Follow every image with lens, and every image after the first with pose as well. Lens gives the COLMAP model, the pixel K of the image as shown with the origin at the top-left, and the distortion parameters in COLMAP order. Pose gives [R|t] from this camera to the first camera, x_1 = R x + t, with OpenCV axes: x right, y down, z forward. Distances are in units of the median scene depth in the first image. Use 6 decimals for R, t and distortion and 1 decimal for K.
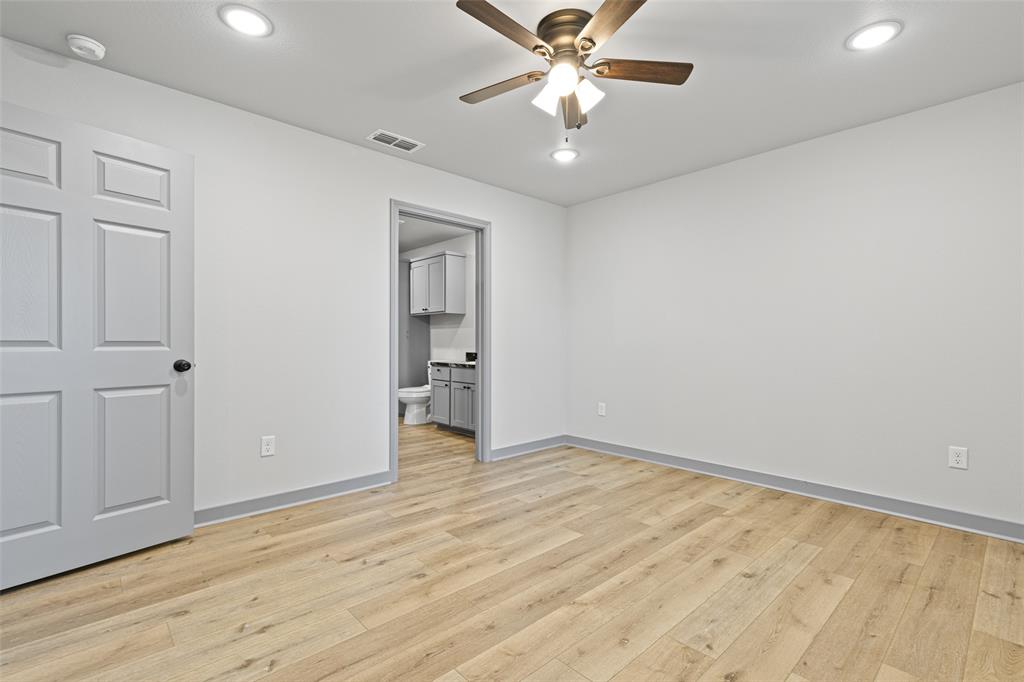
lens RADIAL K [[464.8, 0, 508.4], [0, 464.8, 342.0], [0, 0, 1]] dist [0.007377, 0.000000]
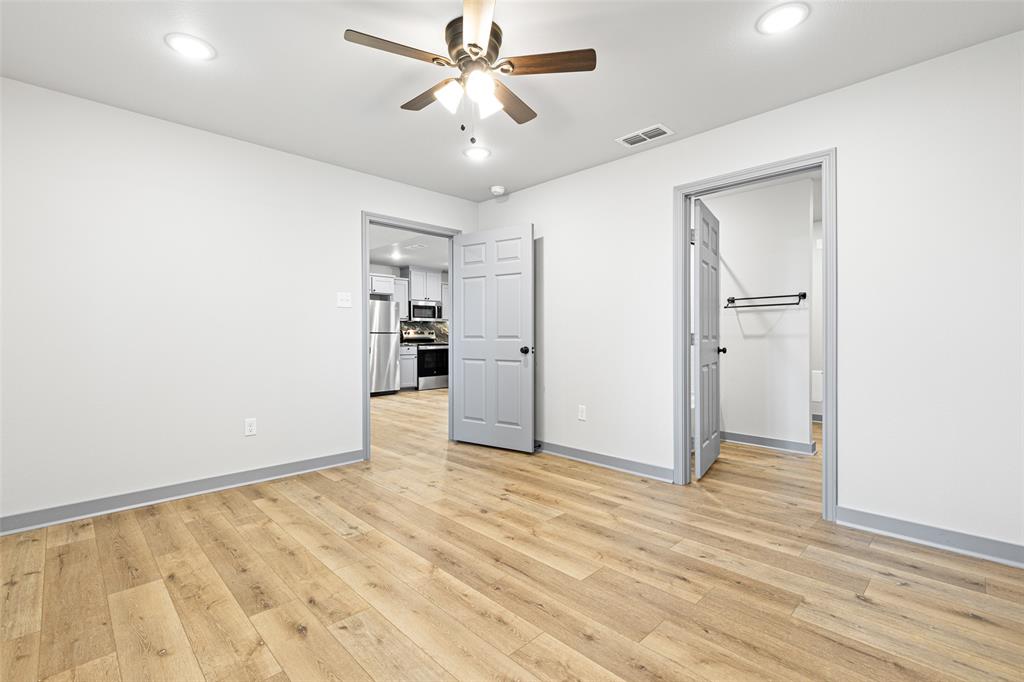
lens RADIAL K [[464.8, 0, 508.7], [0, 464.8, 337.2], [0, 0, 1]] dist [0.007377, 0.000000]
pose [[0.027388, 0.001563, -0.999624, 0.936519], [0.000904, 0.999998, 0.001588, 0.000253], [0.999624, -0.000947, 0.027386, 0.846472]]
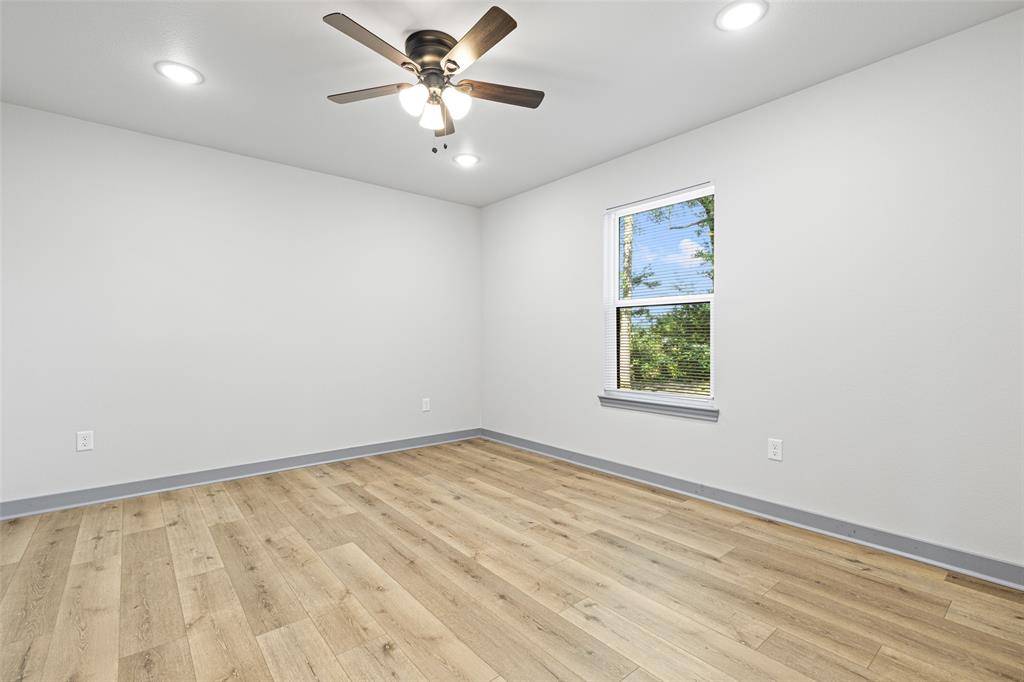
lens RADIAL K [[464.8, 0, 519.1], [0, 464.8, 338.3], [0, 0, 1]] dist [0.007377, 0.000000]
pose [[0.031695, -0.001716, 0.999496, -0.766840], [0.002608, 0.999995, 0.001634, -0.000901], [-0.999494, 0.002555, 0.031699, 0.622979]]
